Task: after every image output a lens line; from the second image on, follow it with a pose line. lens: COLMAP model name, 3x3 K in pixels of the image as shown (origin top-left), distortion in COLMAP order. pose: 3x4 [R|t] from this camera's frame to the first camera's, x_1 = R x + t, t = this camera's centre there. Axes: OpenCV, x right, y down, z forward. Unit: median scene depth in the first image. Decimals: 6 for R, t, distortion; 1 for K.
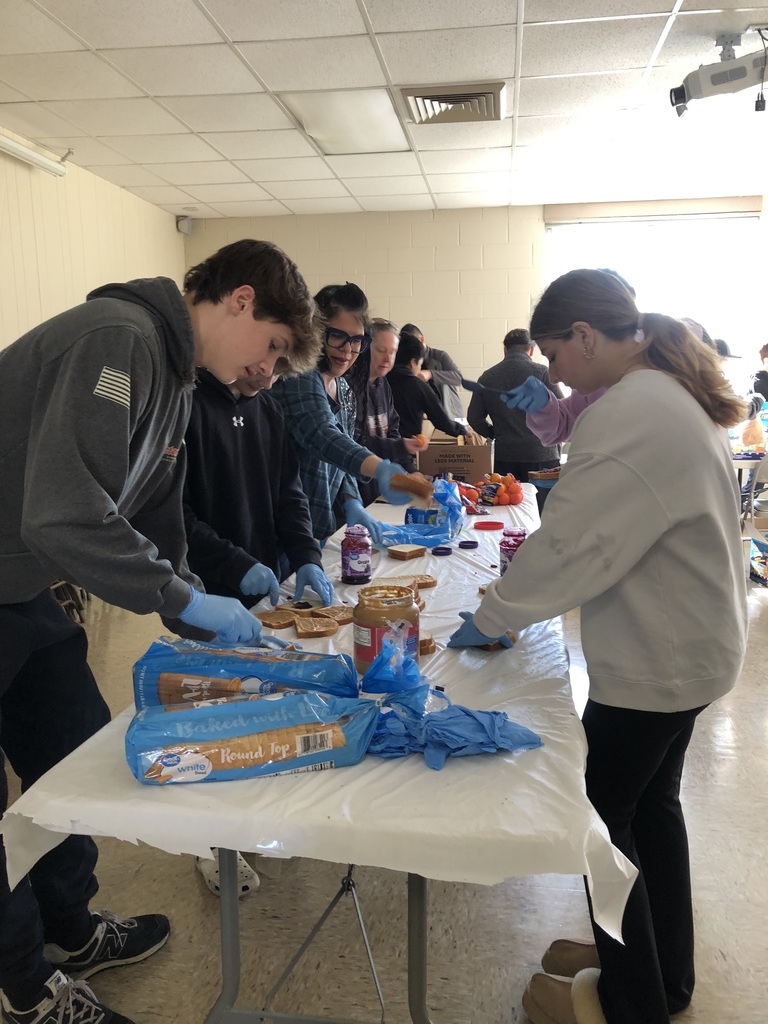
lens RADIAL K [[829.9, 0, 376.2], [0, 829.9, 510.0], [0, 0, 1]] dist [0.005278, -0.000841]
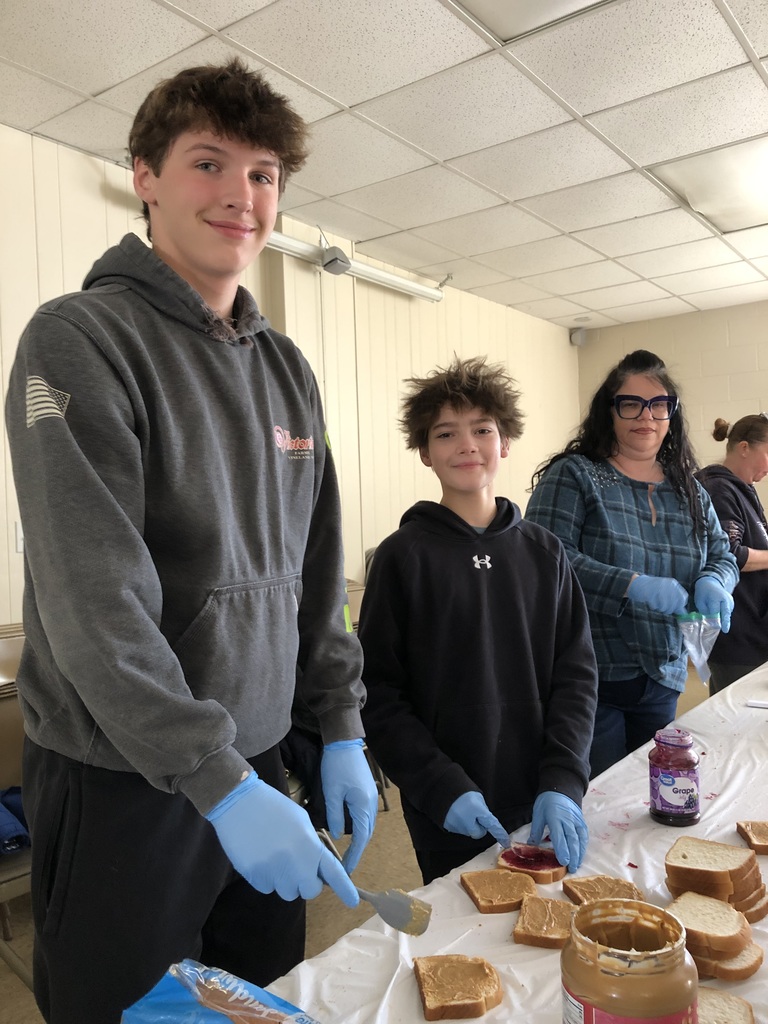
lens RADIAL K [[829.9, 0, 376.2], [0, 829.9, 510.0], [0, 0, 1]] dist [0.005278, -0.000841]
pose [[0.874522, -0.021077, -0.484528, 0.045033], [-0.046508, 0.990806, -0.127043, -0.027646], [0.482751, 0.133637, 0.865501, 0.168477]]
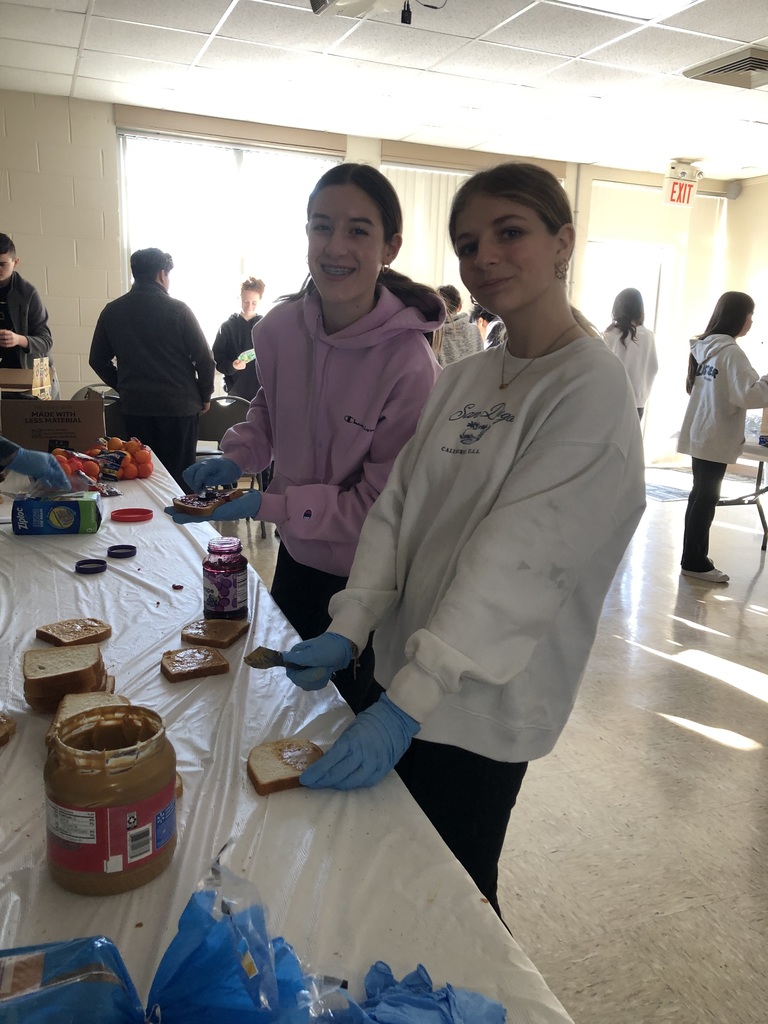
lens RADIAL K [[829.9, 0, 376.2], [0, 829.9, 510.0], [0, 0, 1]] dist [0.005278, -0.000841]
pose [[0.859162, -0.067333, 0.507254, -0.036843], [0.028128, 0.996020, 0.084570, -0.029260], [-0.510930, -0.058392, 0.857637, 0.167473]]
